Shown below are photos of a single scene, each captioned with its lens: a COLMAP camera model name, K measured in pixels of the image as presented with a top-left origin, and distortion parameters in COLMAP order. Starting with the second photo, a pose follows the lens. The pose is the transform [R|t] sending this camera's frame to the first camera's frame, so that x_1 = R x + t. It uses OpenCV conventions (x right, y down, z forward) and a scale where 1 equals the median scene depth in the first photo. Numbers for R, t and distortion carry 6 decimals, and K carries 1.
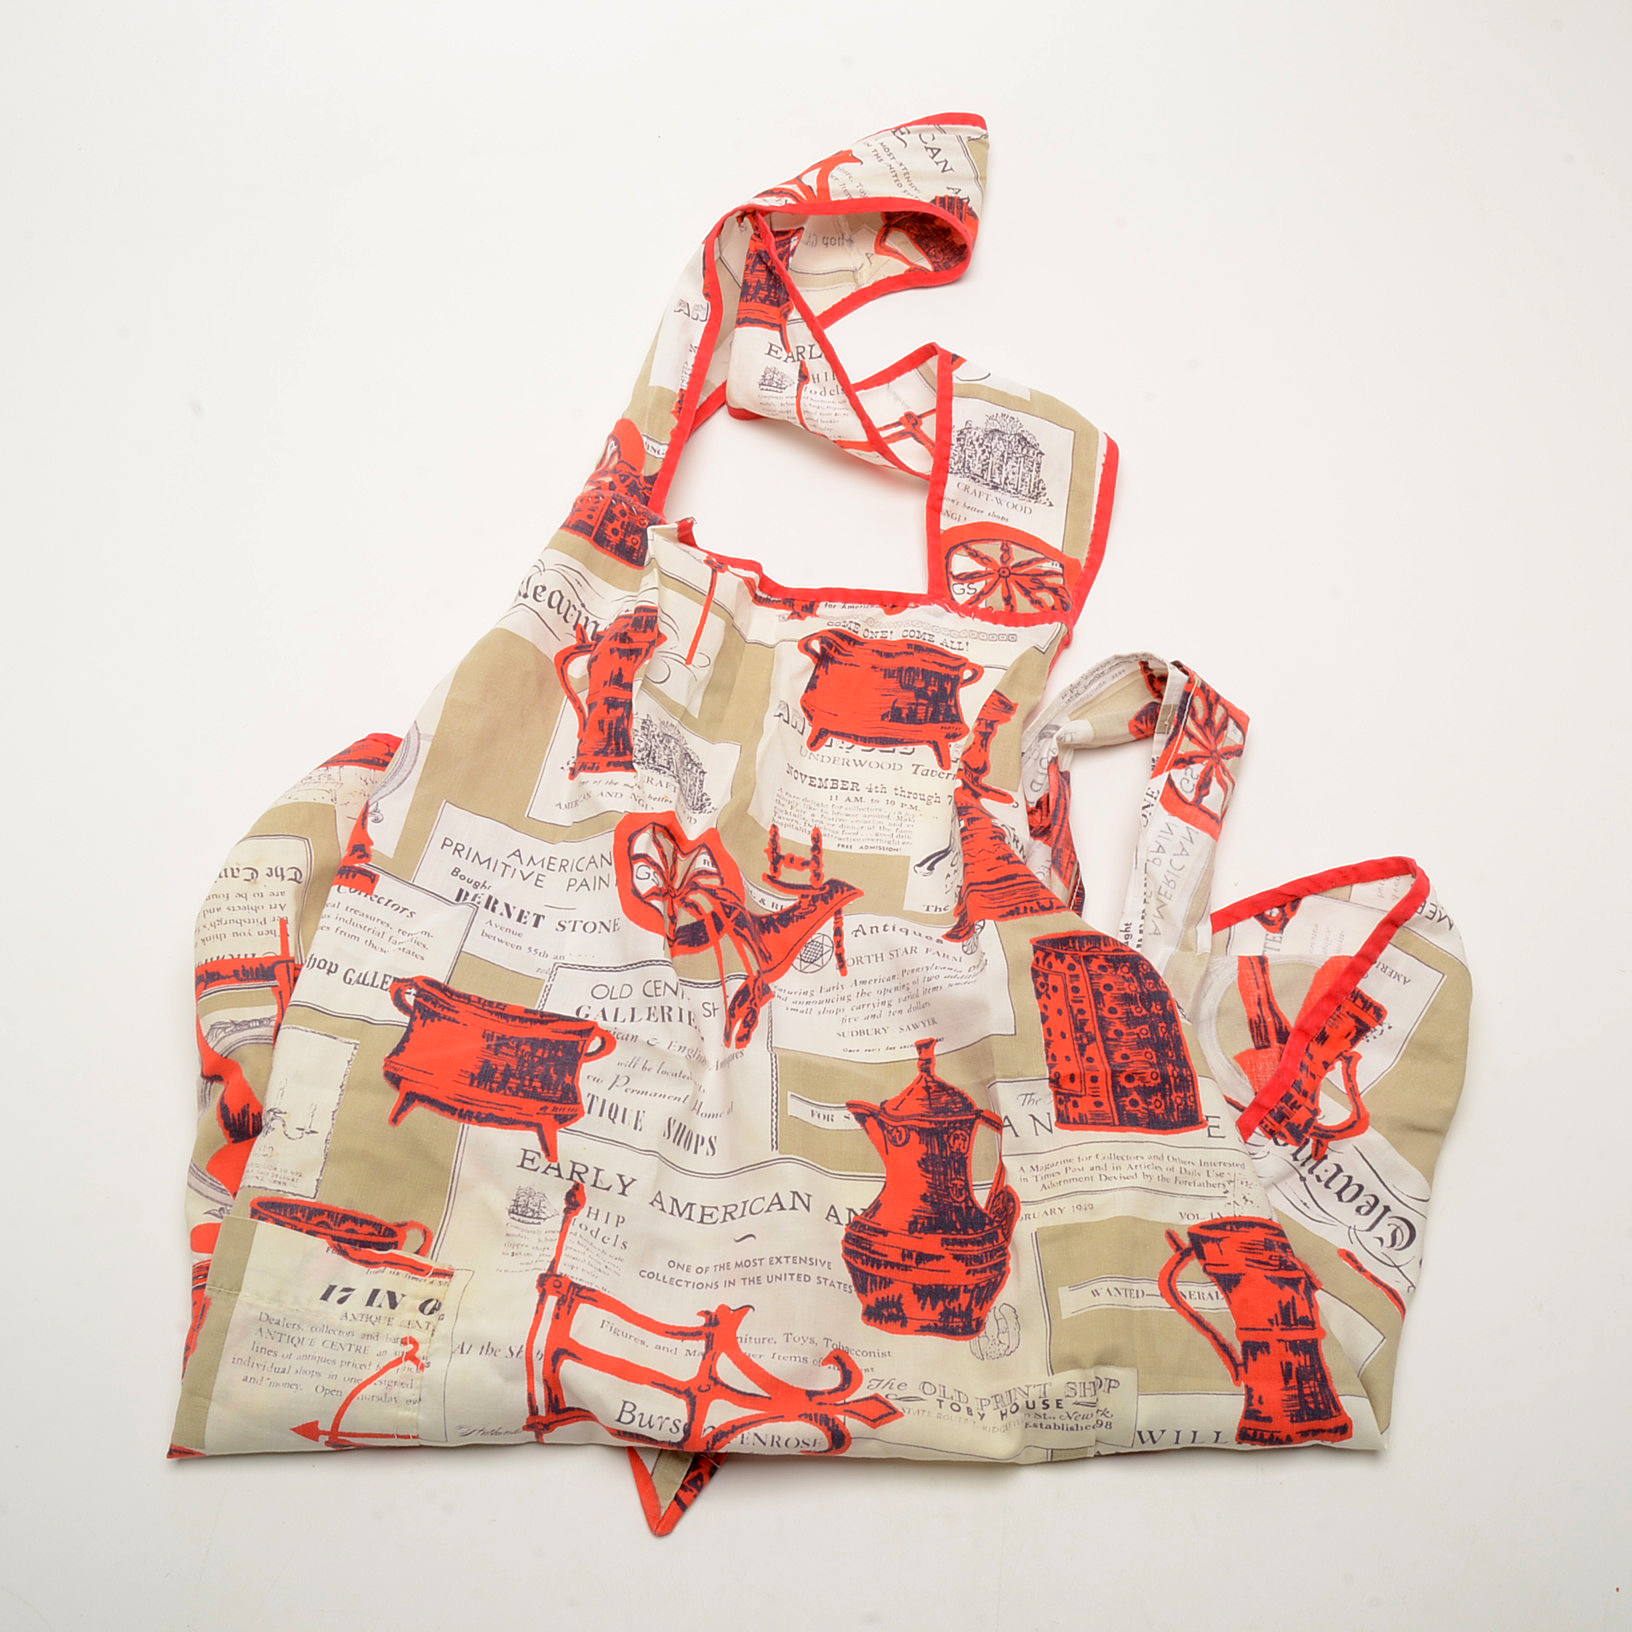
lens RADIAL K [[1824.1, 0, 816.0], [0, 1824.1, 816.0], [0, 0, 1]] dist [-0.121890, 0.172990]
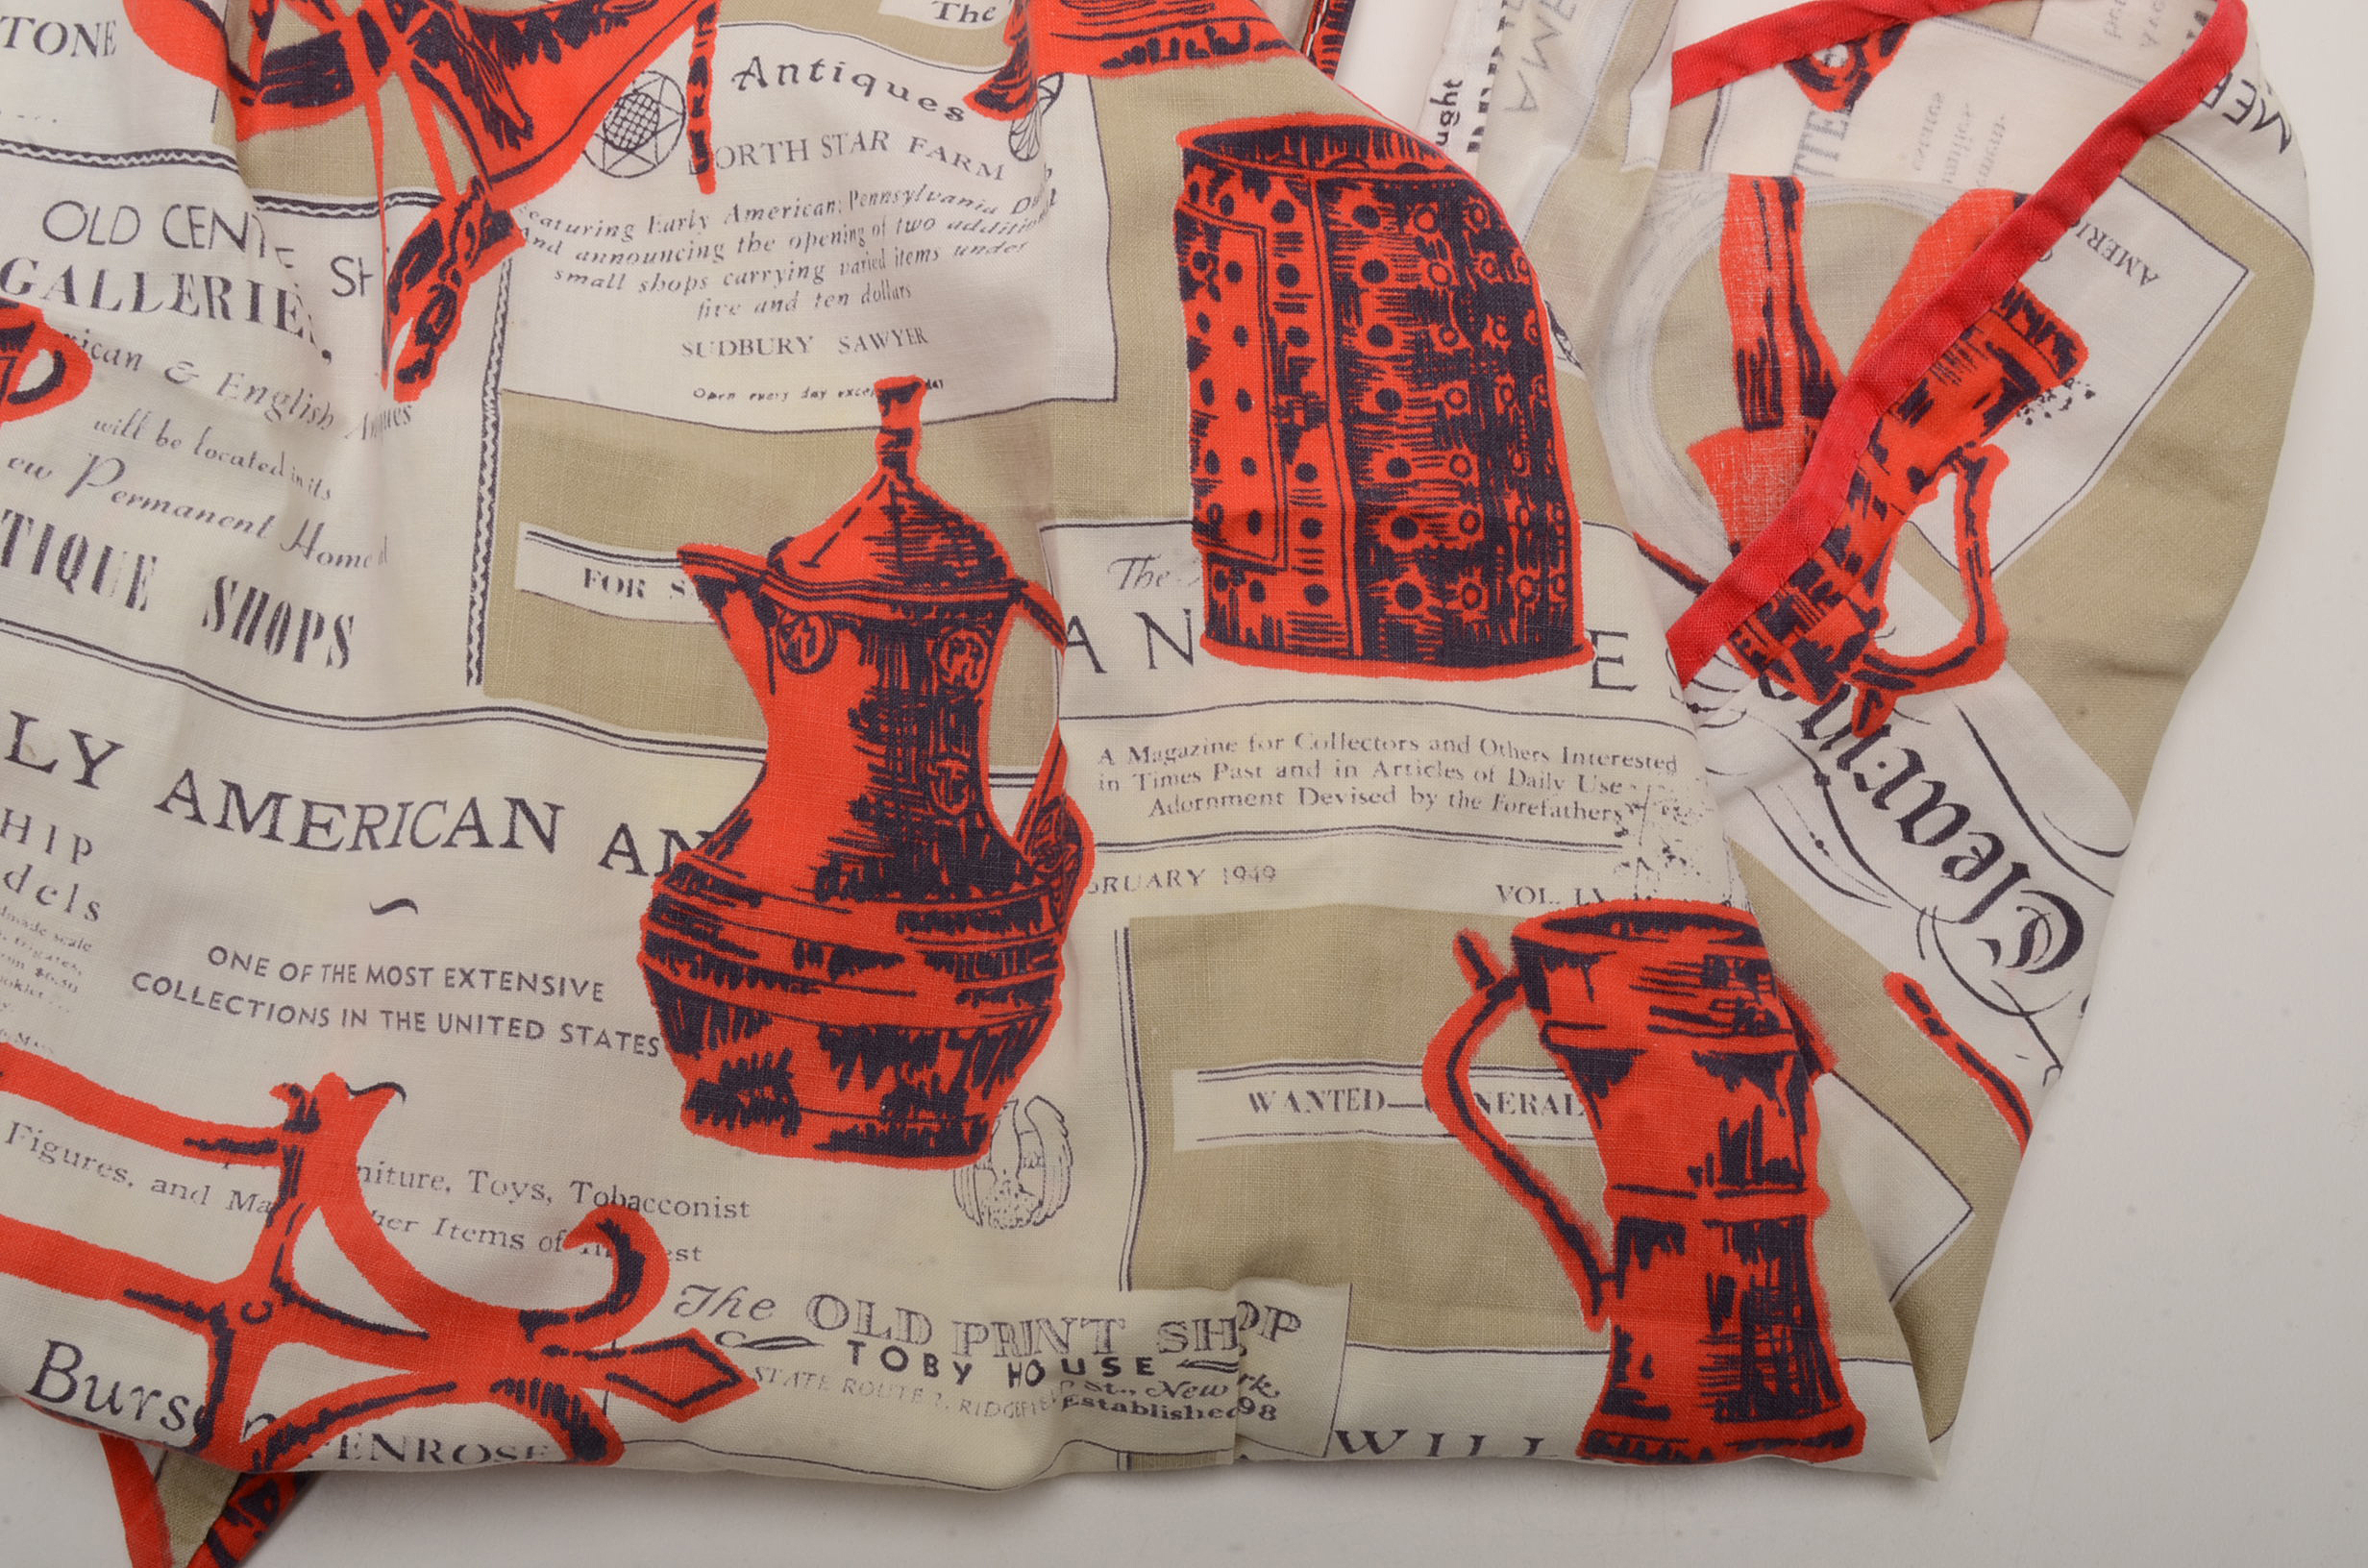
lens RADIAL K [[3049.2, 0, 1184.0], [0, 3049.2, 784.0], [0, 0, 1]] dist [-0.051560, -0.018357]
pose [[0.998552, 0.030794, 0.044110, 0.098744], [-0.045069, 0.926579, 0.373390, -0.044789], [-0.029373, -0.374837, 0.926625, 0.377711]]
